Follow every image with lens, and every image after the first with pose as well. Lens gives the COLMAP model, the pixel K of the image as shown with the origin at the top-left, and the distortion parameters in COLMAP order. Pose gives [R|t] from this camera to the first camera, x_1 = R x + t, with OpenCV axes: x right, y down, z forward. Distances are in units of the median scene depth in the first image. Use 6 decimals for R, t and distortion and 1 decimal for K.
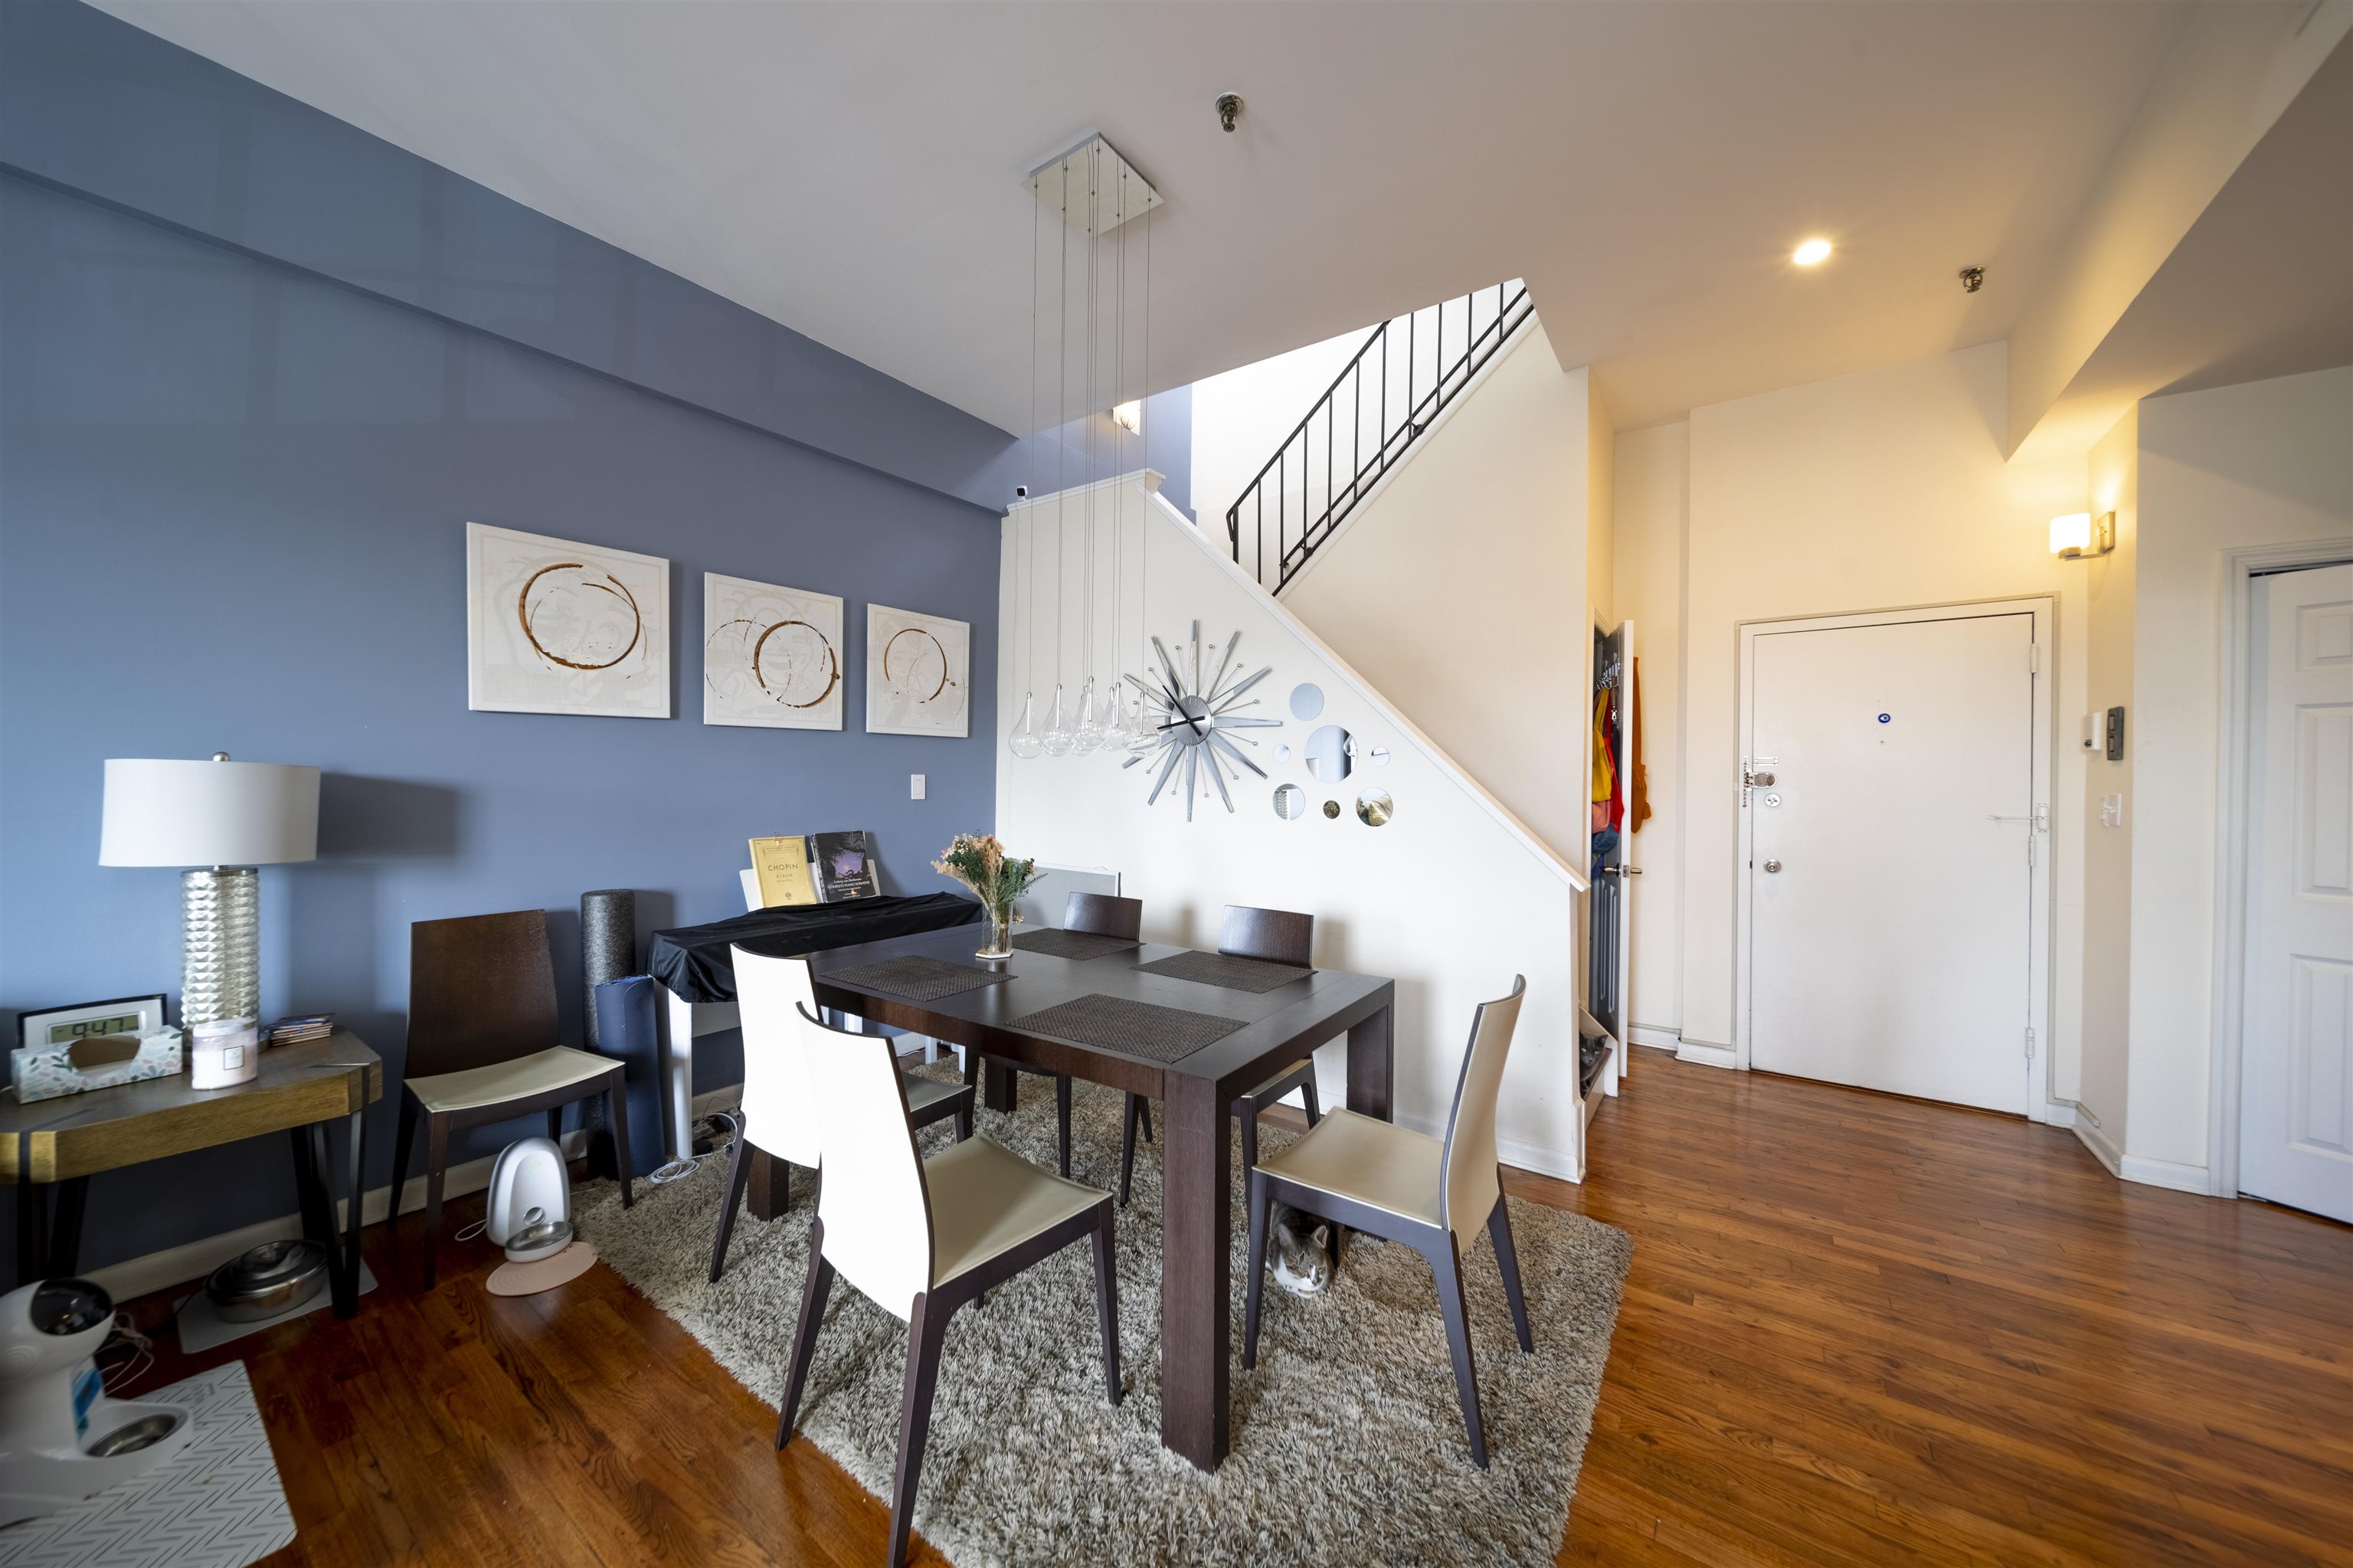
lens RADIAL K [[813.3, 0, 1165.1], [0, 813.3, 782.8], [0, 0, 1]] dist [-0.007793, -0.000279]
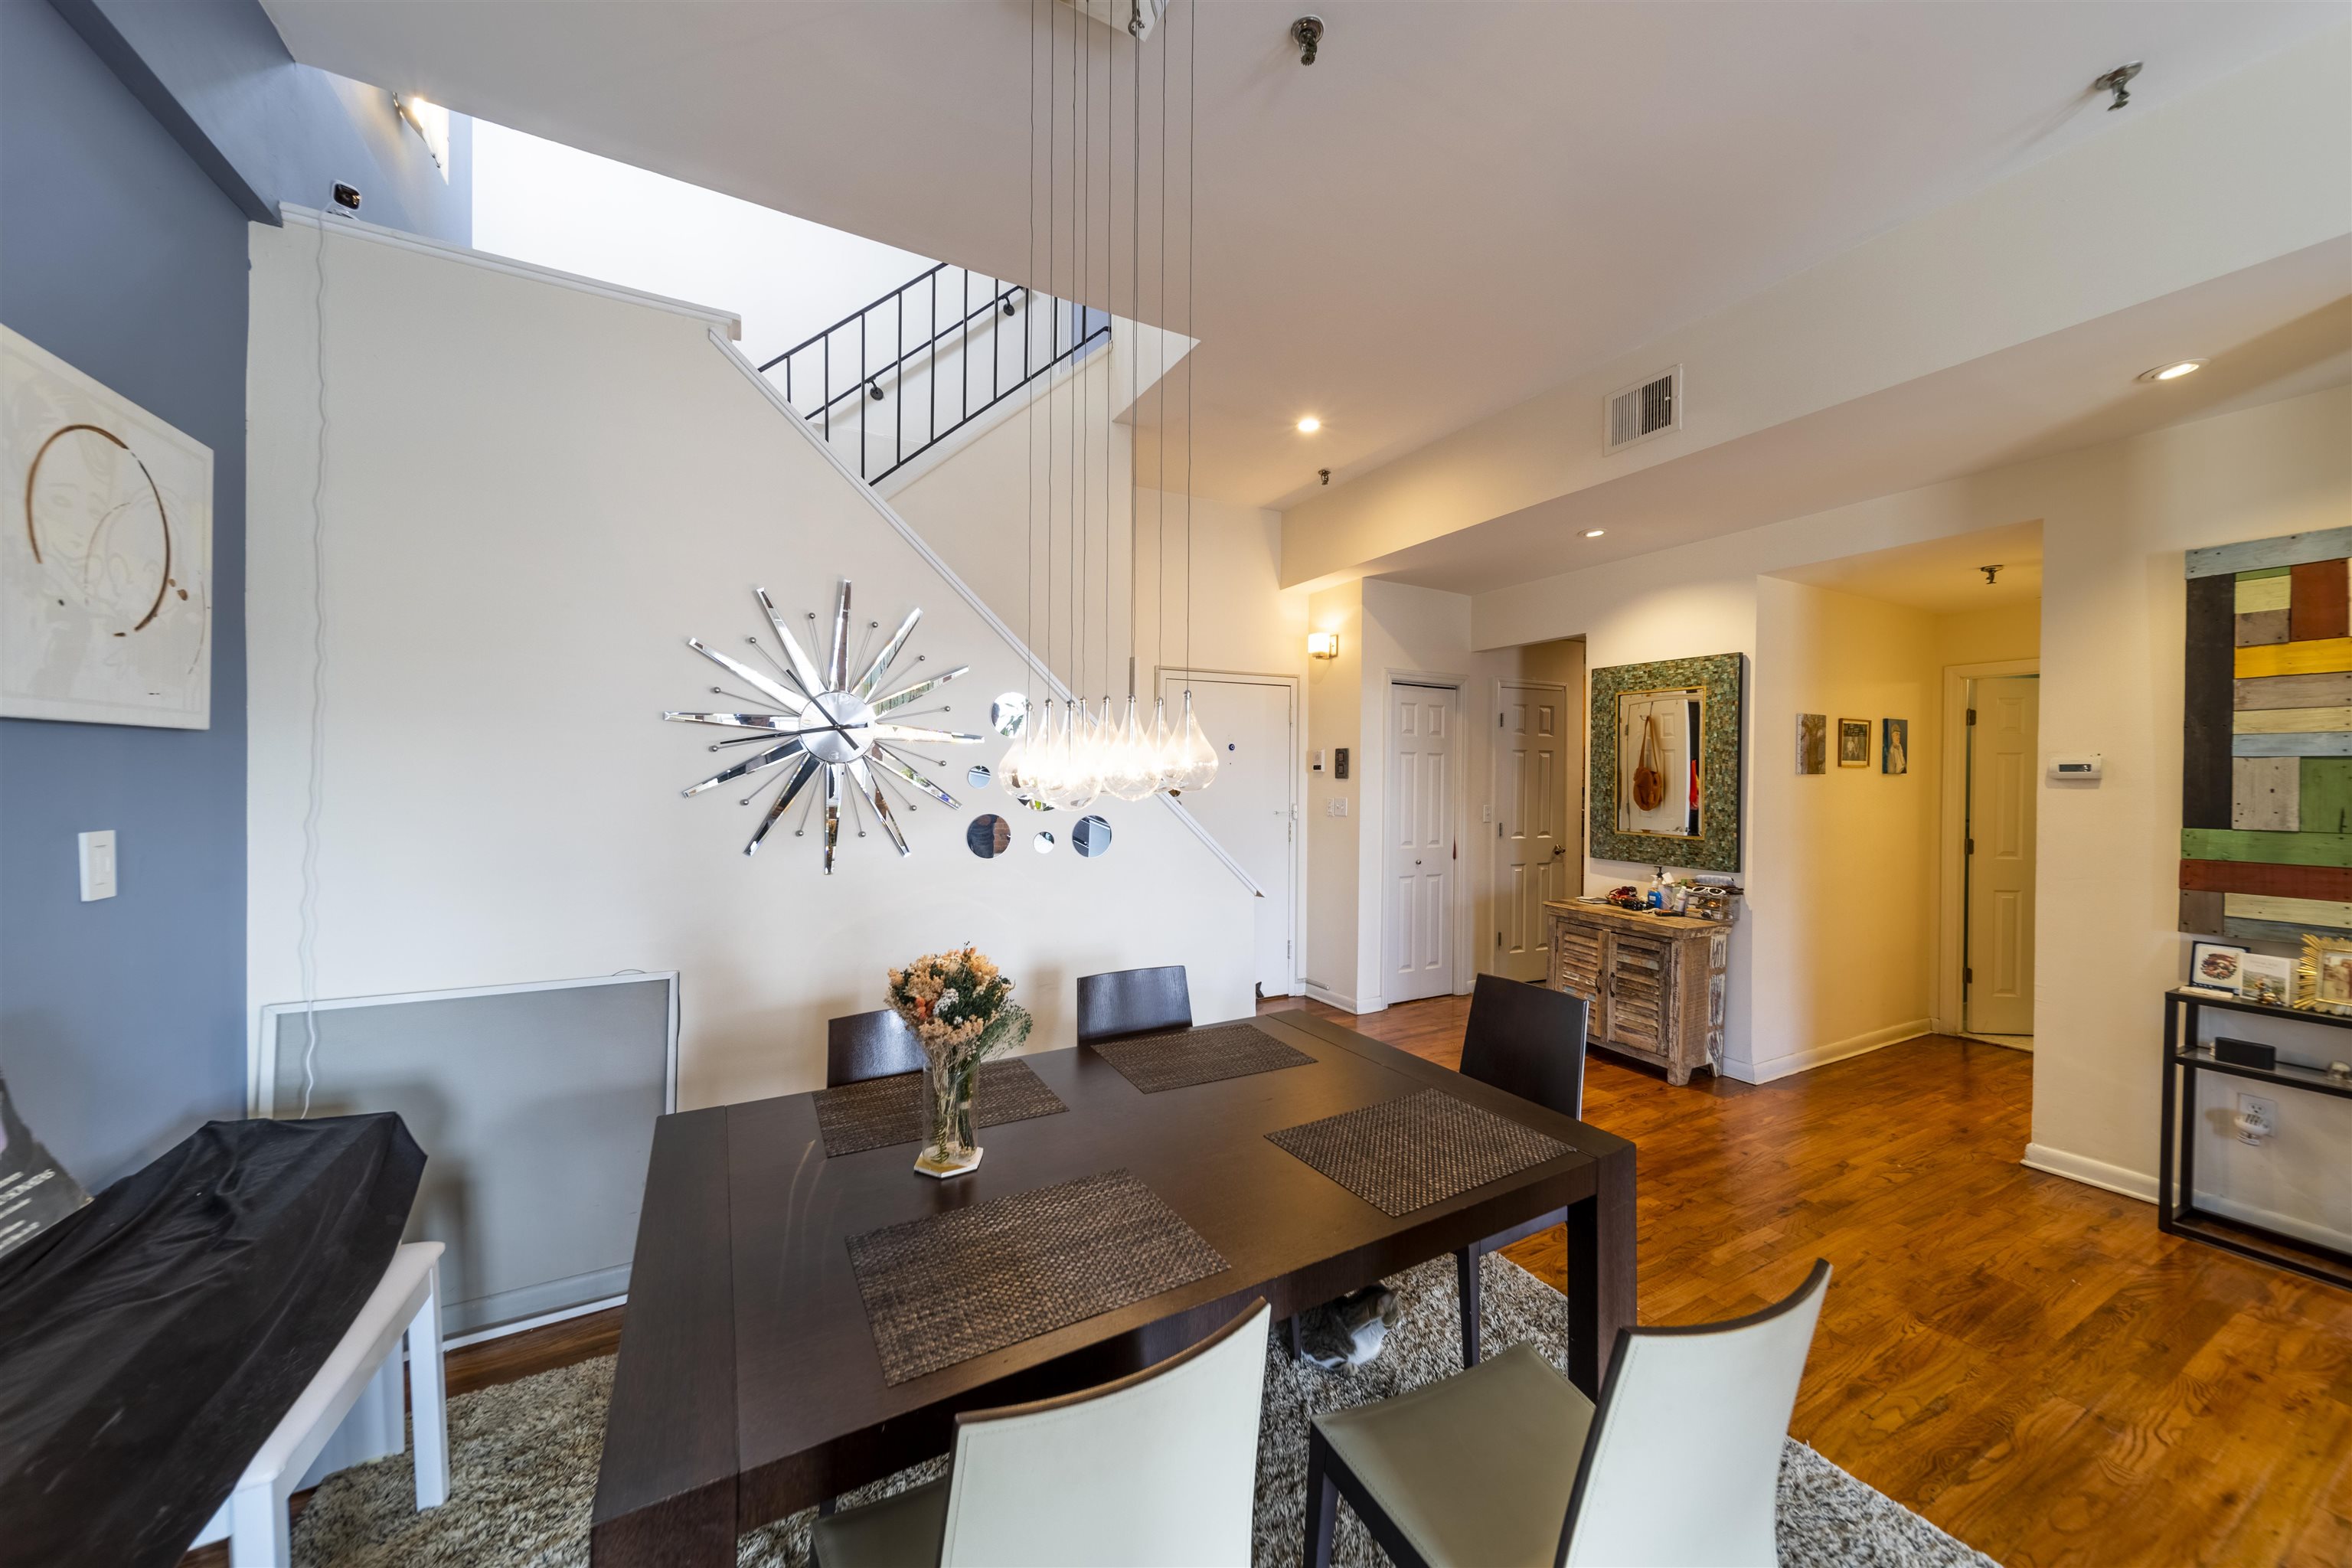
lens RADIAL K [[812.9, 0, 1164.6], [0, 812.9, 782.8], [0, 0, 1]] dist [-0.007793, -0.000279]
pose [[0.435298, -0.017364, 0.900119, -0.727813], [0.002907, 0.999836, 0.017881, -0.064336], [-0.900282, -0.005167, 0.435277, 0.722445]]
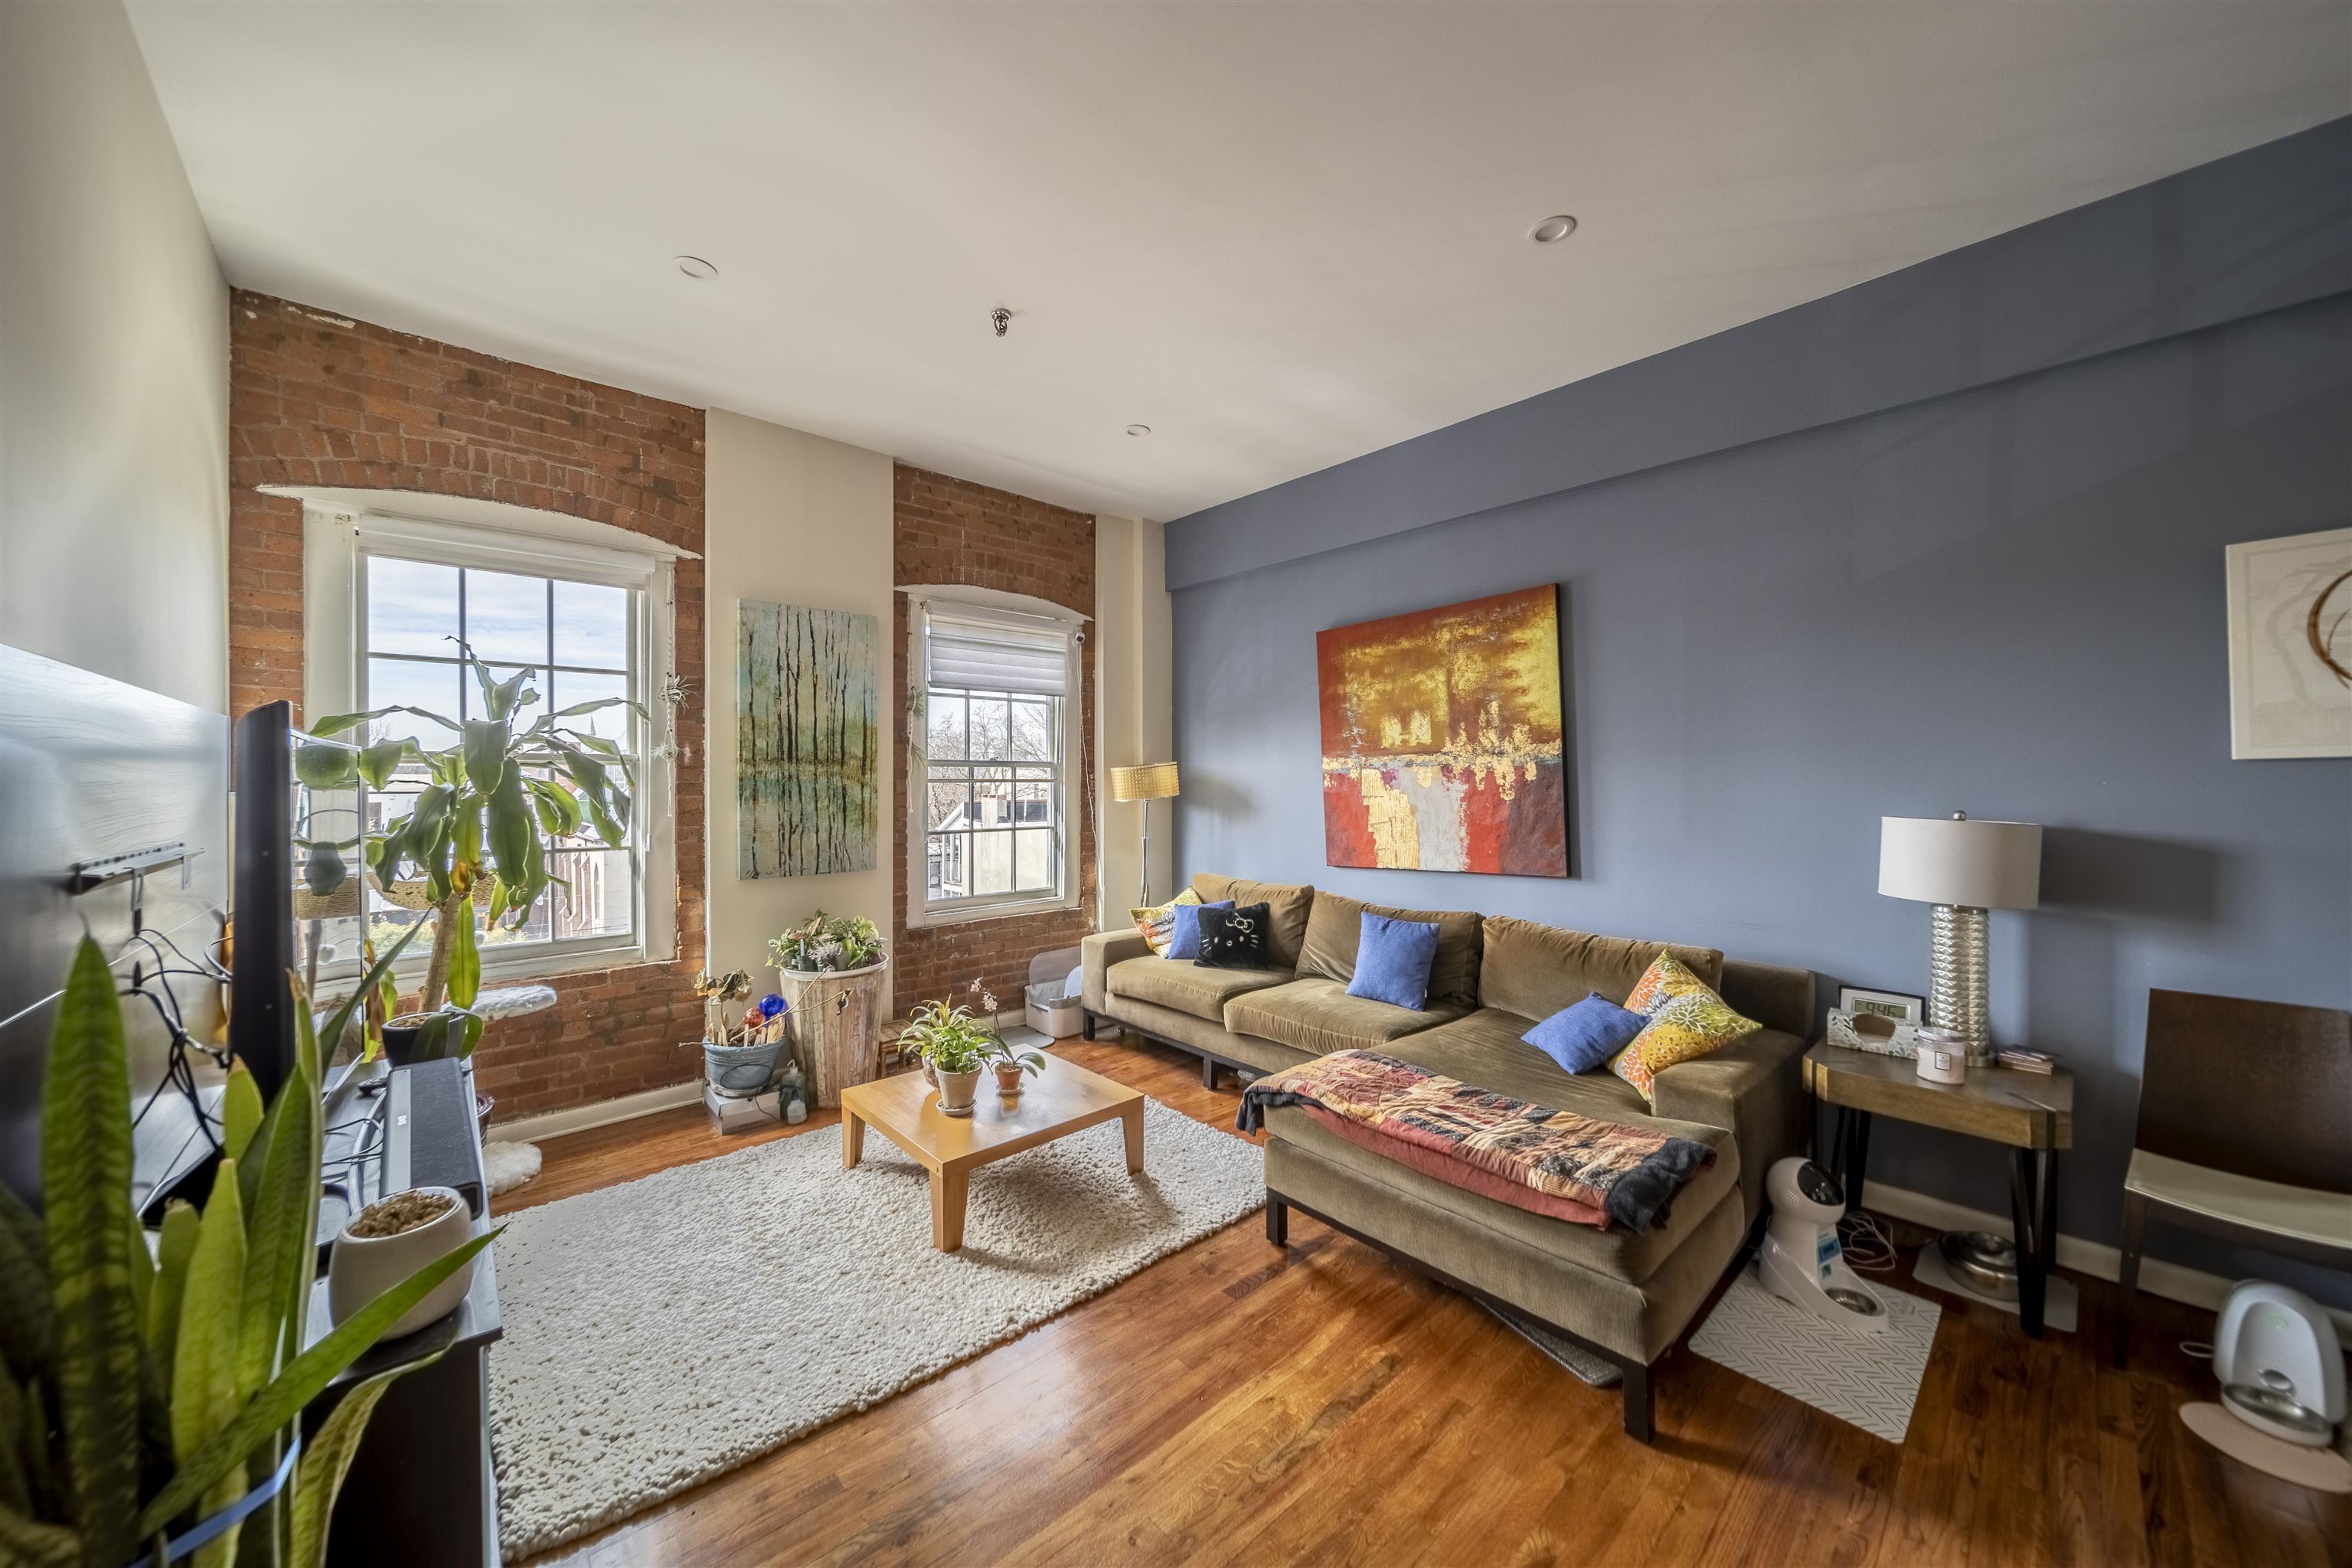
lens RADIAL K [[812.9, 0, 1164.6], [0, 812.9, 782.8], [0, 0, 1]] dist [-0.007793, -0.000279]
pose [[-0.217150, -0.009078, -0.976096, 0.257447], [-0.008485, 0.999937, -0.007412, -0.054775], [0.976101, 0.006673, -0.217213, 0.072983]]
